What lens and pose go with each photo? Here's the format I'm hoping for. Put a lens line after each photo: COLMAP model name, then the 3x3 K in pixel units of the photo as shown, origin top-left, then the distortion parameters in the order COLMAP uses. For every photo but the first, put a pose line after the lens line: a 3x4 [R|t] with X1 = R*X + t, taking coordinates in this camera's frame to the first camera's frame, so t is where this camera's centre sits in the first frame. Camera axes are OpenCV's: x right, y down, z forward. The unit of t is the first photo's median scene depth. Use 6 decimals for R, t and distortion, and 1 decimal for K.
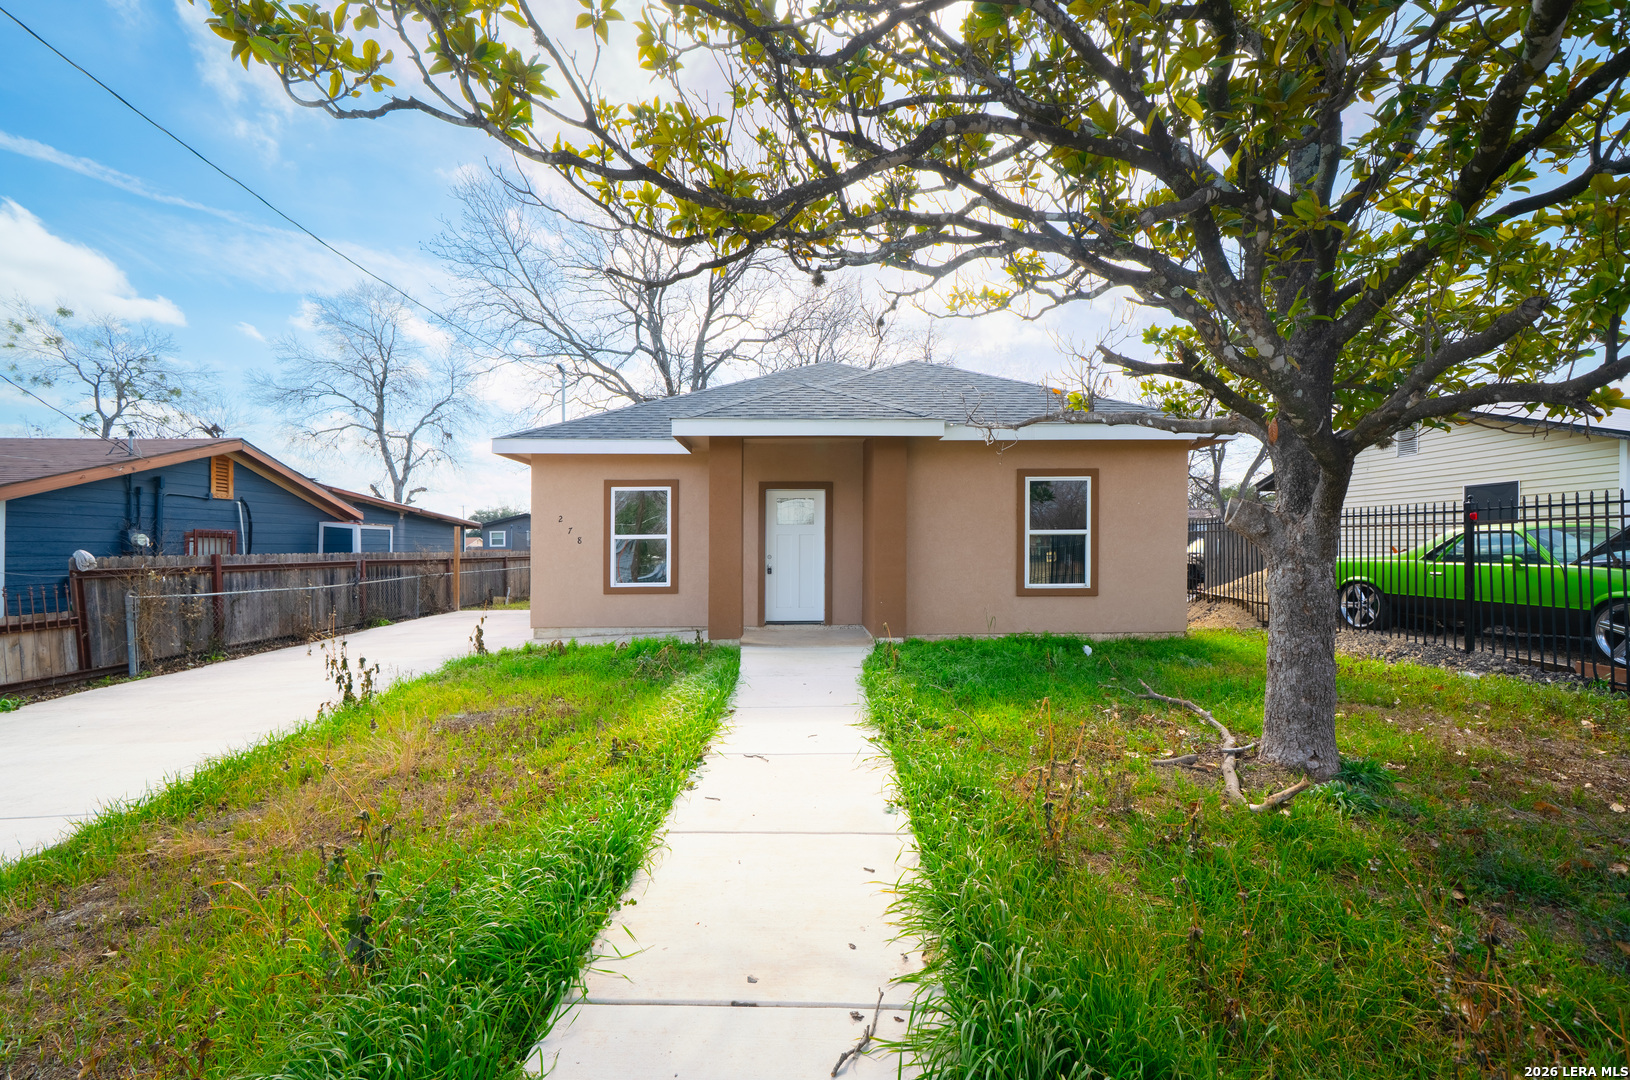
lens RADIAL K [[654.7, 0, 782.1], [0, 654.7, 562.7], [0, 0, 1]] dist [-0.001484, -0.000048]
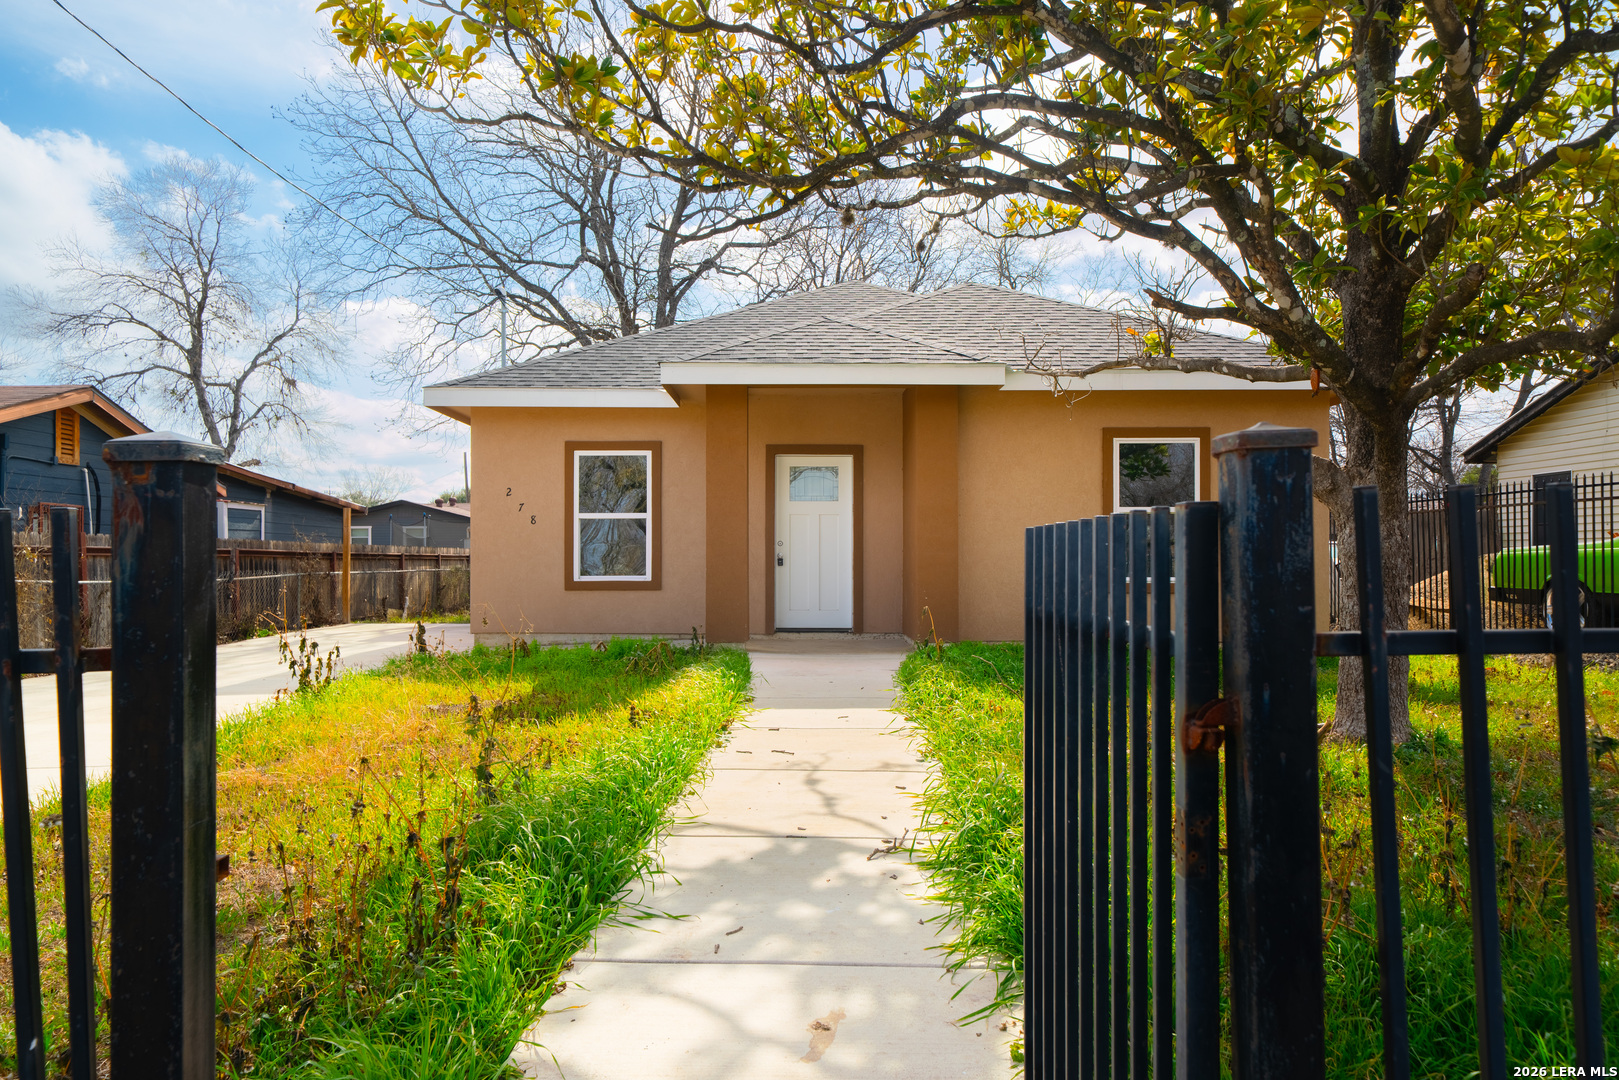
lens RADIAL K [[1104.5, 0, 804.3], [0, 1104.5, 574.1], [0, 0, 1]] dist [0.007982, 0.000645]
pose [[0.999672, -0.002665, 0.025479, -0.023279], [0.003216, 0.999761, -0.021608, 0.053103], [-0.025415, 0.021683, 0.999442, -0.272396]]
